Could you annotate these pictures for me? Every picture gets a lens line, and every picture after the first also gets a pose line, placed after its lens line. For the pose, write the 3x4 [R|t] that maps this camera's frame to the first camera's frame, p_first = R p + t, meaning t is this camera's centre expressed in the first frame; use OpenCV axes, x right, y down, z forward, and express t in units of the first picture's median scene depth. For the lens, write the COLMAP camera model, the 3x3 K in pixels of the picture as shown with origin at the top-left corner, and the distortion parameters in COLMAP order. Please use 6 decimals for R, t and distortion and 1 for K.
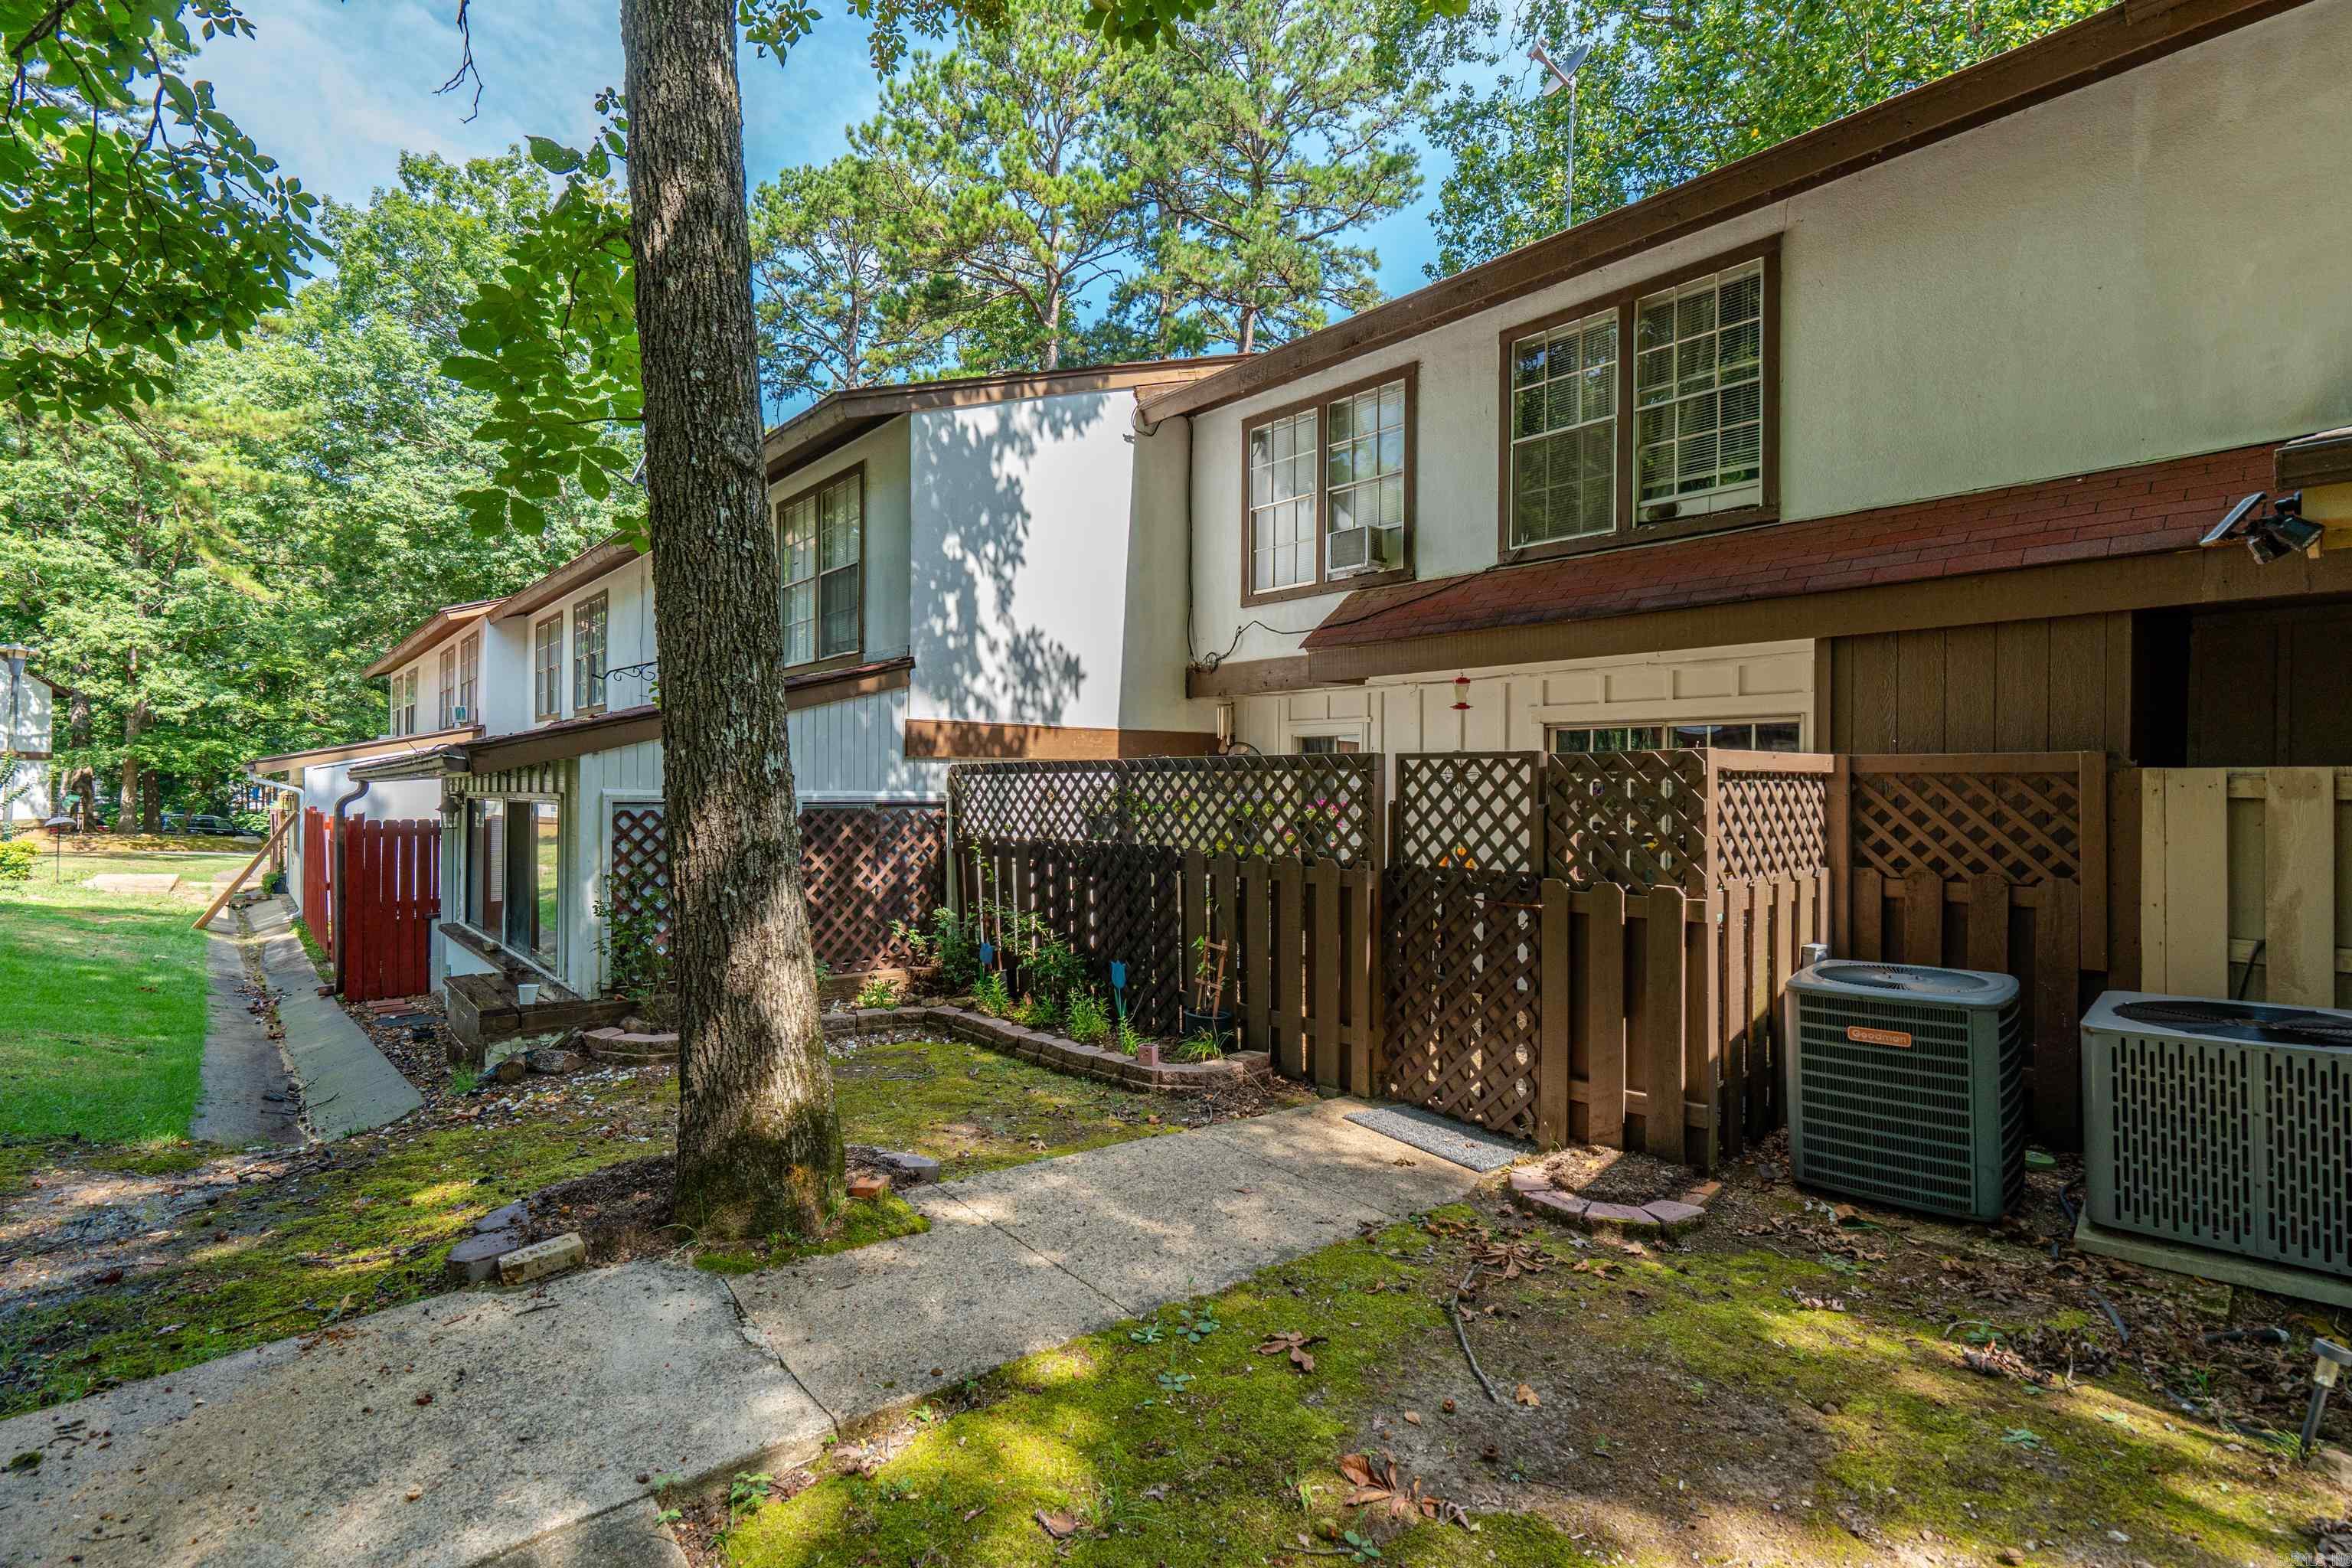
lens RADIAL K [[1041.9, 0, 1176.0], [0, 1041.9, 784.0], [0, 0, 1]] dist [-0.000966, -0.000436]
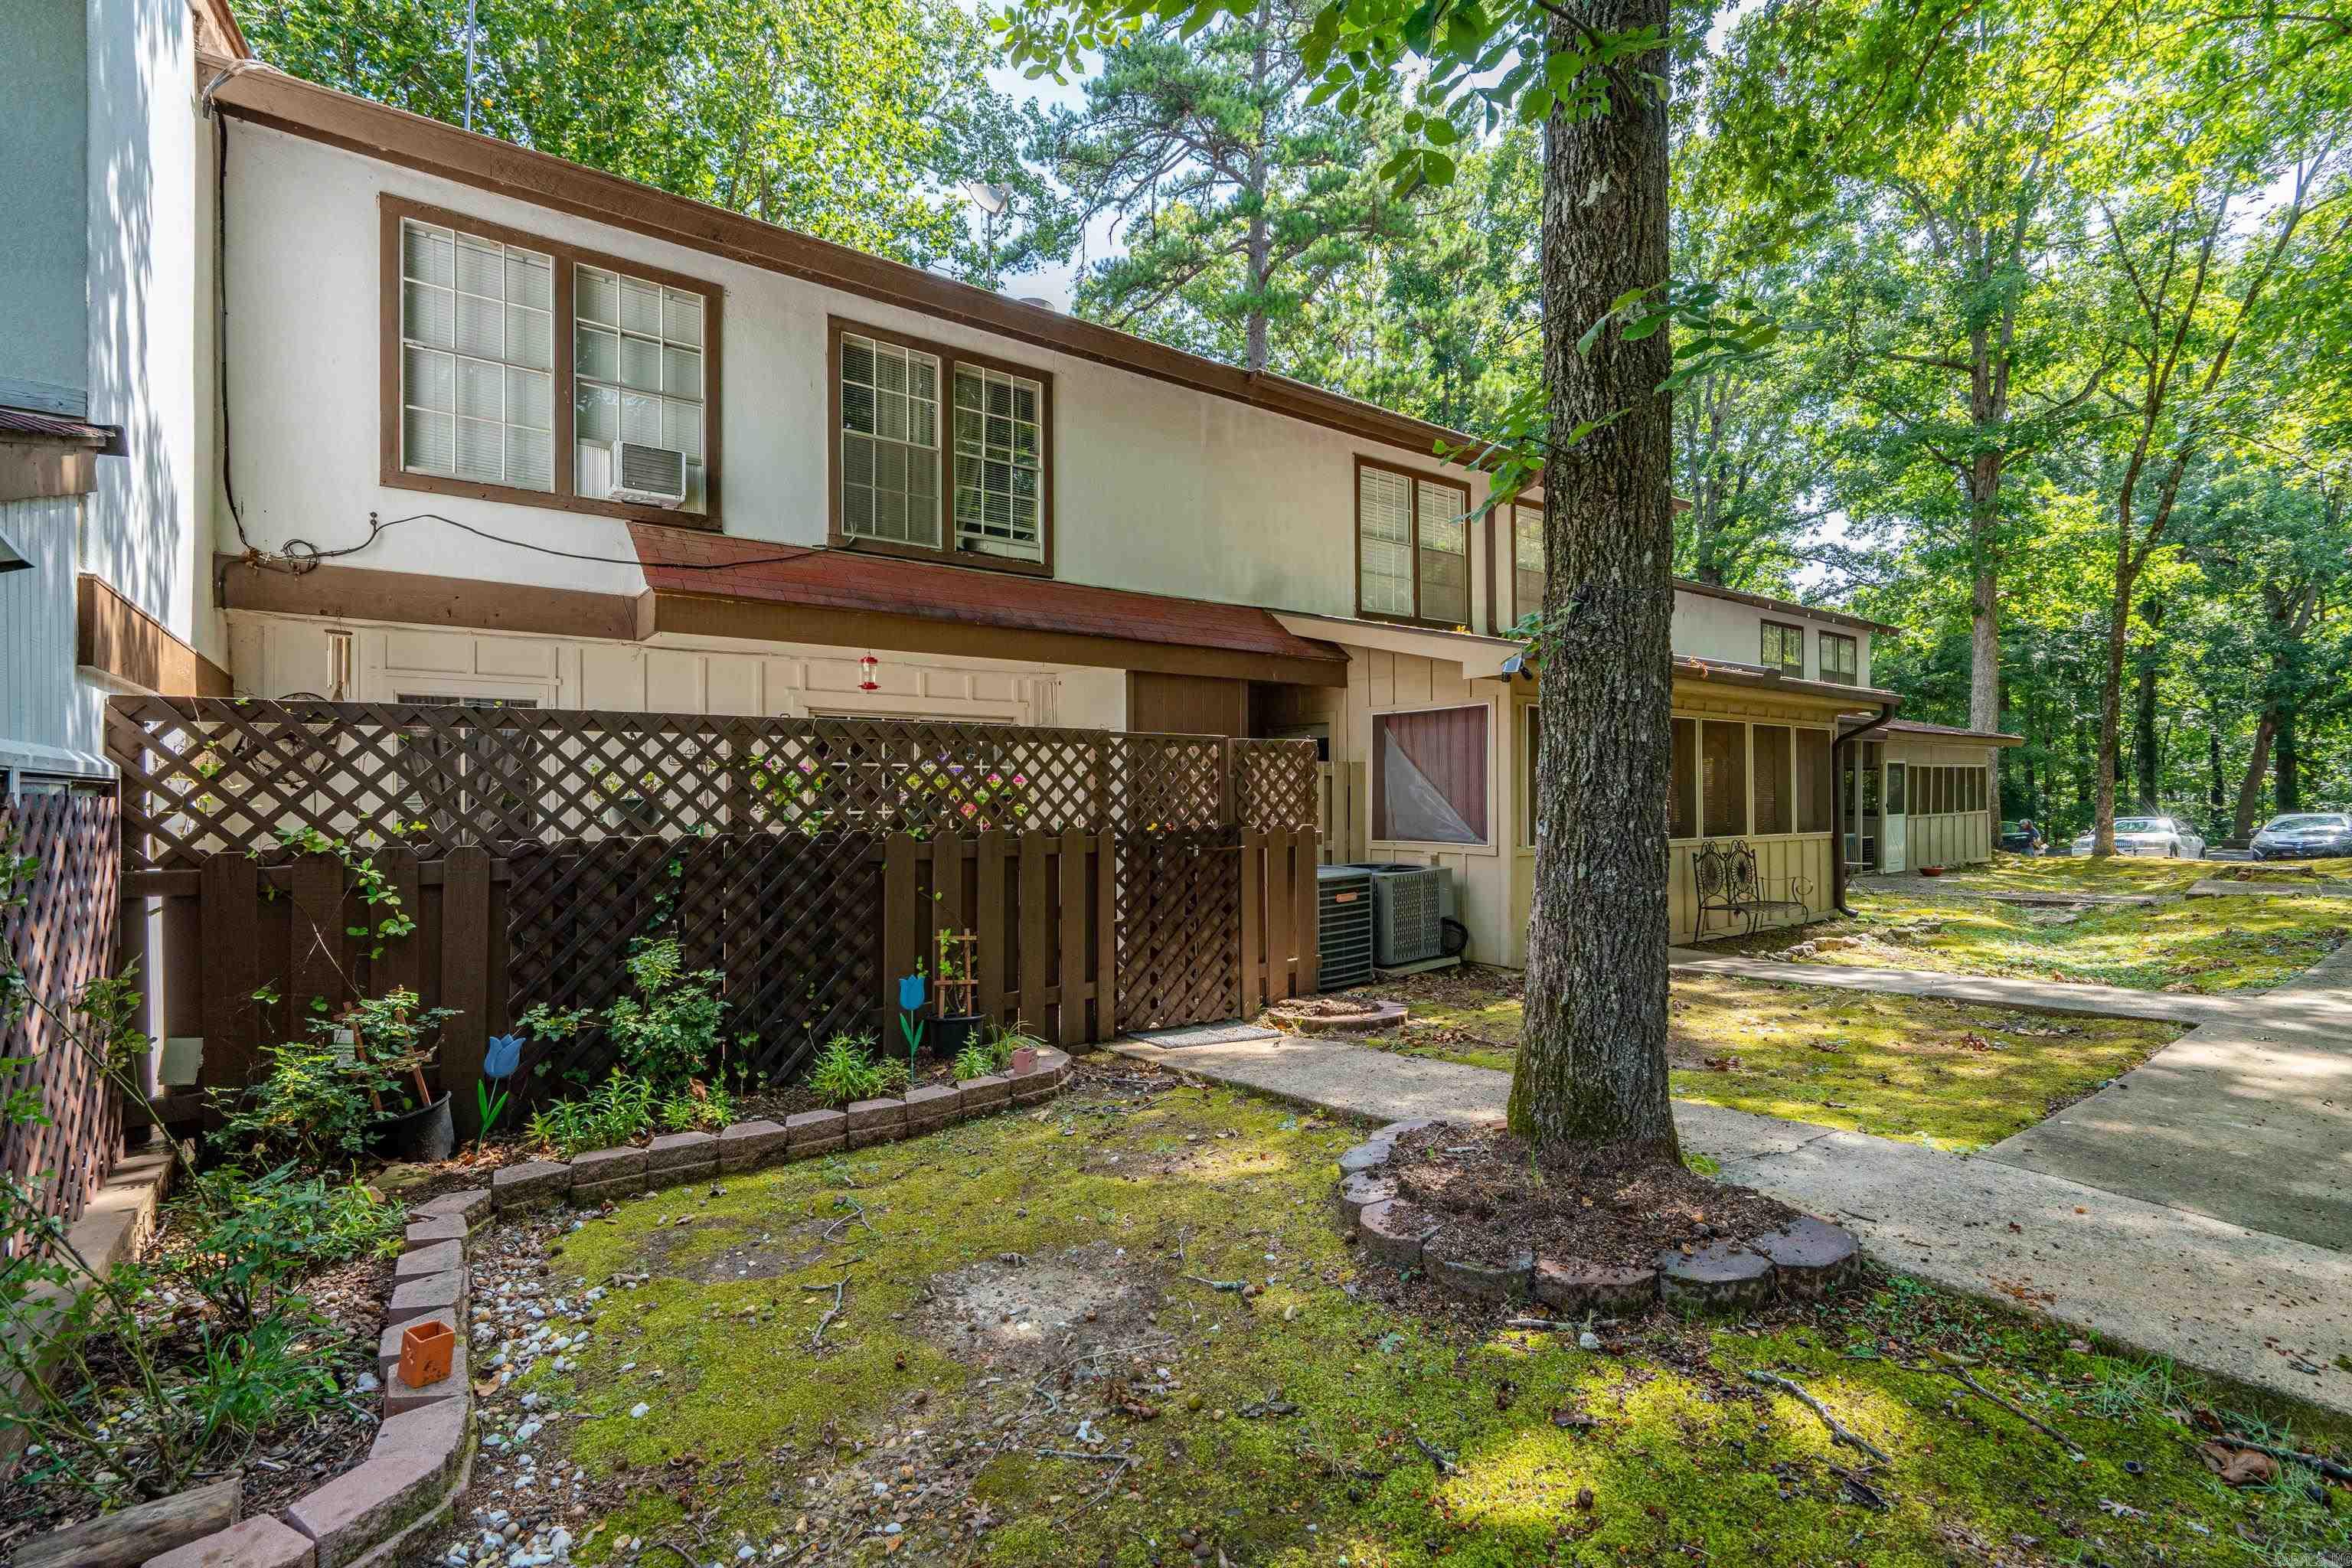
lens RADIAL K [[1076.4, 0, 1094.4], [0, 1076.4, 781.2], [0, 0, 1]] dist [-0.003563, 0.000316]
pose [[0.131919, 0.008974, 0.991220, -0.633384], [0.001747, 0.999955, -0.009286, 0.024245], [-0.991259, 0.002957, 0.131897, 0.569595]]
